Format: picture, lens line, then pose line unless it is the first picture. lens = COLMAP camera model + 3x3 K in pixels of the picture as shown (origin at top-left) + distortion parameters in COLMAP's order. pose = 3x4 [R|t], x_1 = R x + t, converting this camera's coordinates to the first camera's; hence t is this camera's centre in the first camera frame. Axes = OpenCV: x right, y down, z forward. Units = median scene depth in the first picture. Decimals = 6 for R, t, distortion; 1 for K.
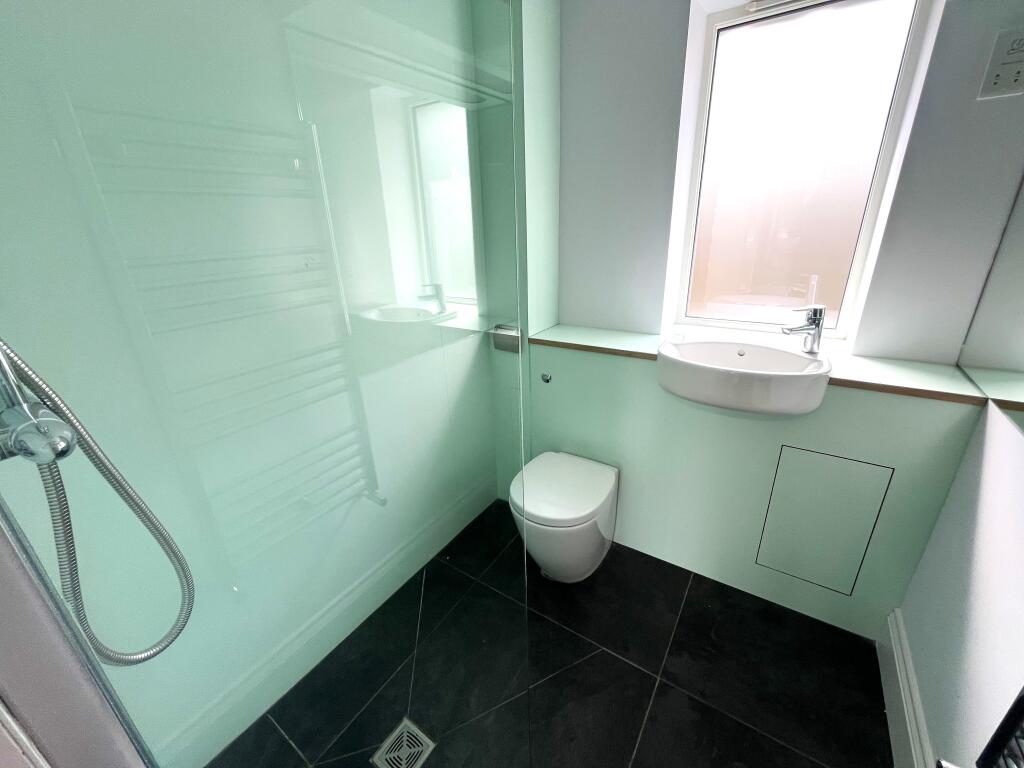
lens RADIAL K [[414.1, 0, 510.3], [0, 414.1, 383.1], [0, 0, 1]] dist [0.001810, -0.005951]
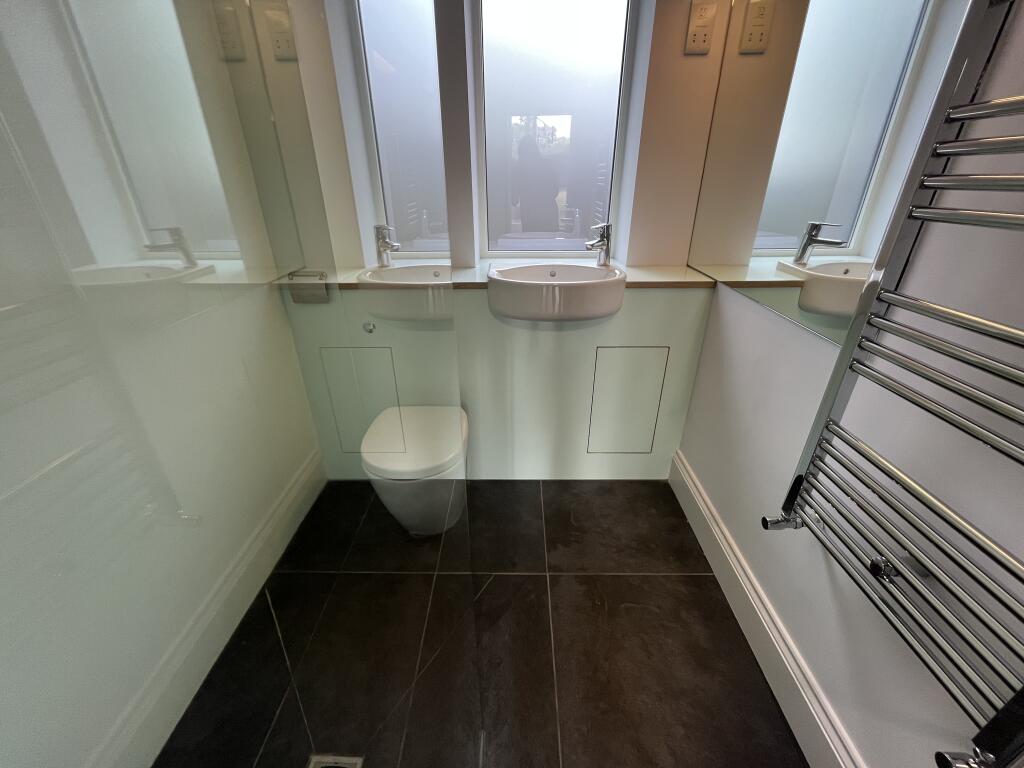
lens RADIAL K [[414.1, 0, 510.3], [0, 414.1, 383.1], [0, 0, 1]] dist [0.001810, -0.005951]
pose [[0.838196, -0.213422, 0.501876, -0.134416], [0.172724, 0.976762, 0.126895, 0.045606], [-0.517295, -0.019677, 0.855581, 0.091594]]
